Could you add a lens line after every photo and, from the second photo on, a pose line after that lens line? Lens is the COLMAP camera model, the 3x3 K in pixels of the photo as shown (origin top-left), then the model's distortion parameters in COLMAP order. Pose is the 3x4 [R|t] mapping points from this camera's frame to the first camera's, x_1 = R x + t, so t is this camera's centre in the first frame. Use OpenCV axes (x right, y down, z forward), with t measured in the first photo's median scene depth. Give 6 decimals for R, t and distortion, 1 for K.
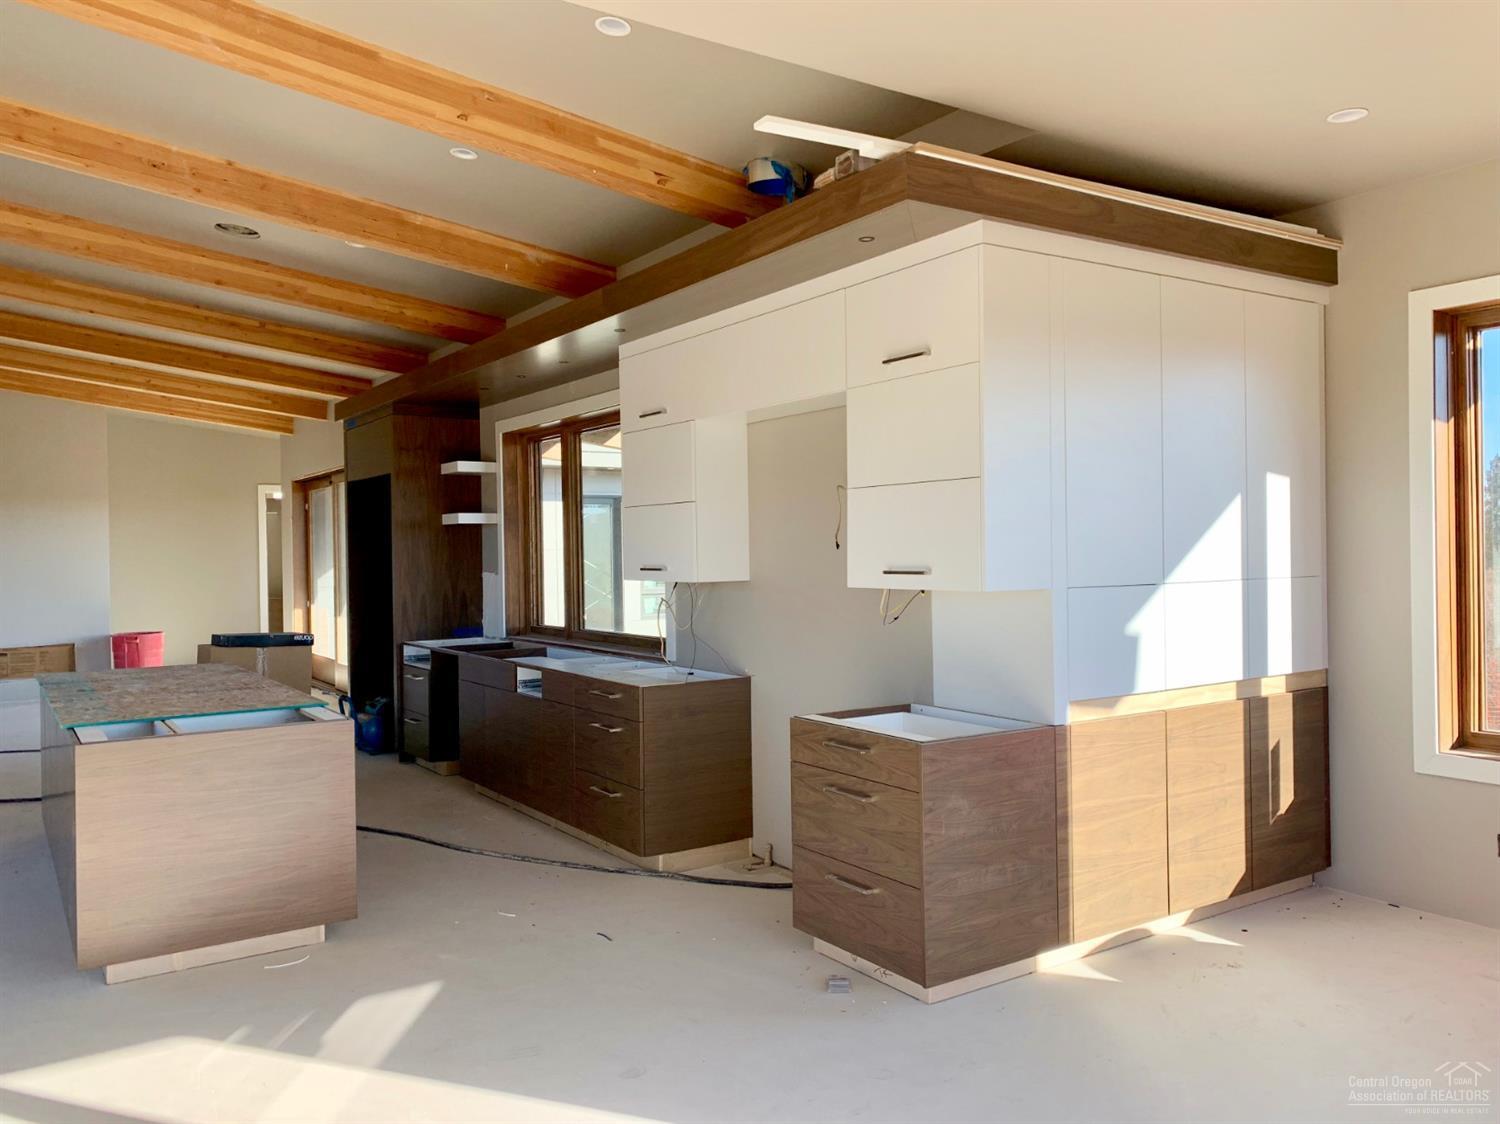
lens RADIAL K [[1144.1, 0, 748.0], [0, 1144.1, 568.3], [0, 0, 1]] dist [0.110905, -0.099510]
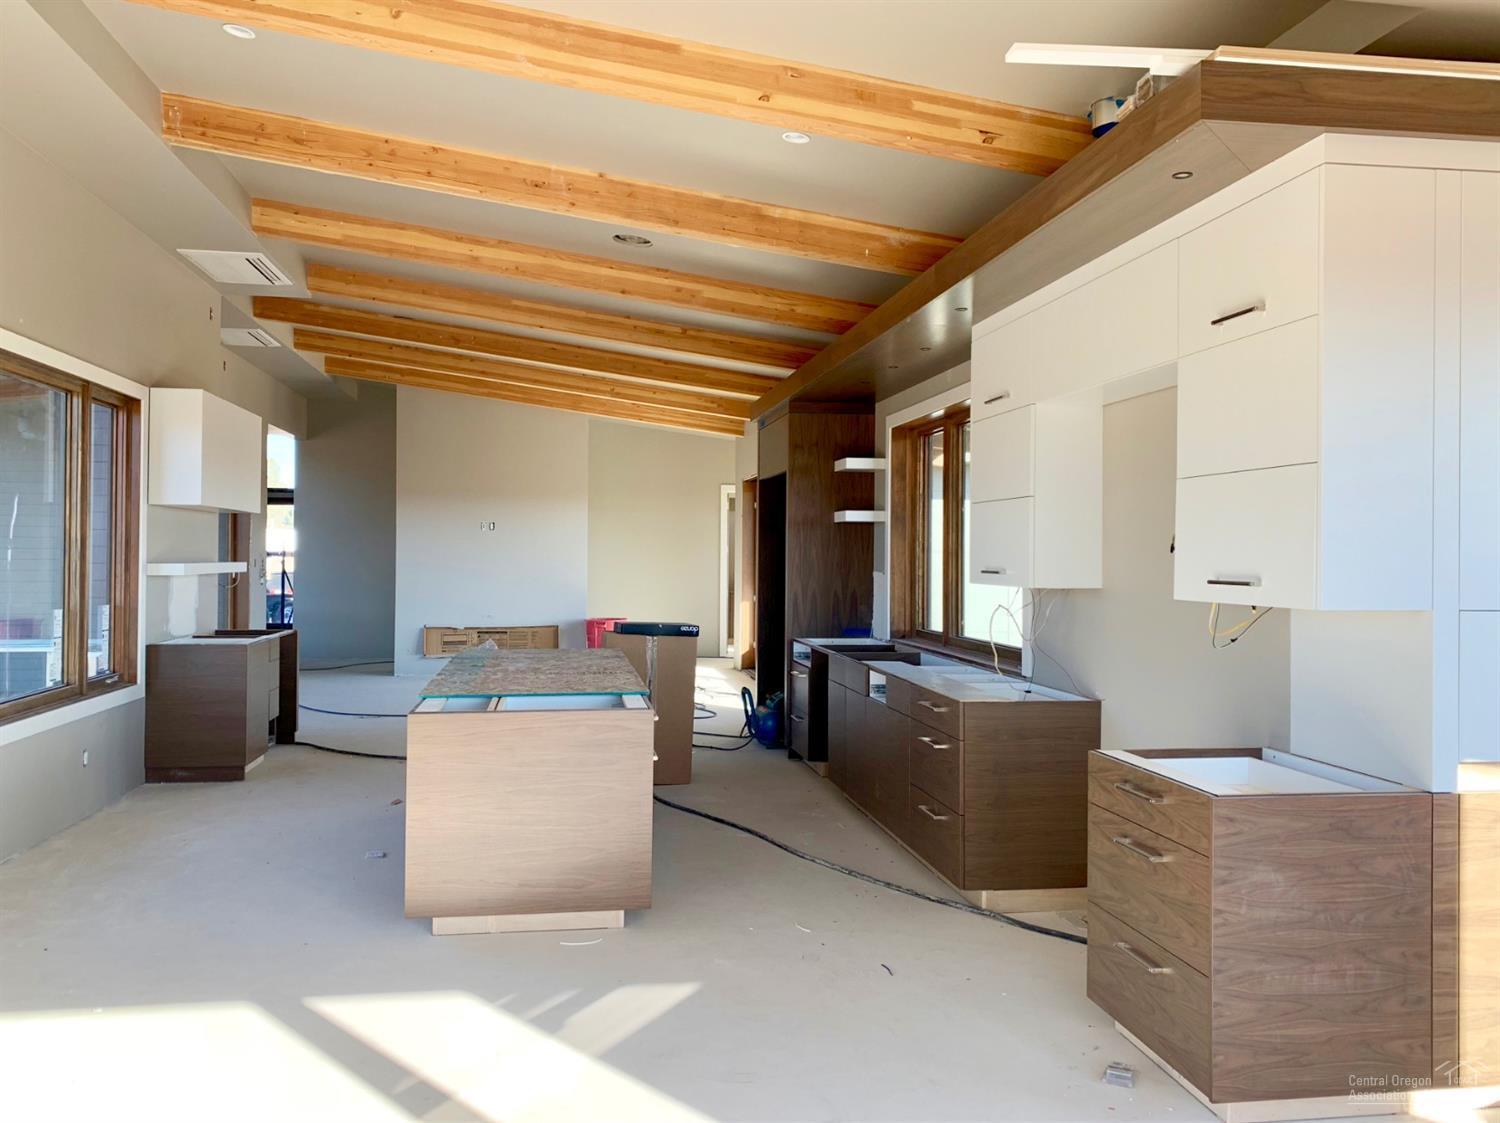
lens RADIAL K [[1189.5, 0, 750.0], [0, 1189.5, 561.5], [0, 0, 1]] dist [0.058496, -0.013902]
pose [[0.917260, 0.026790, -0.397386, 0.133091], [-0.030348, 0.999536, -0.002665, 0.000901], [0.397130, 0.014504, 0.917648, 0.075238]]
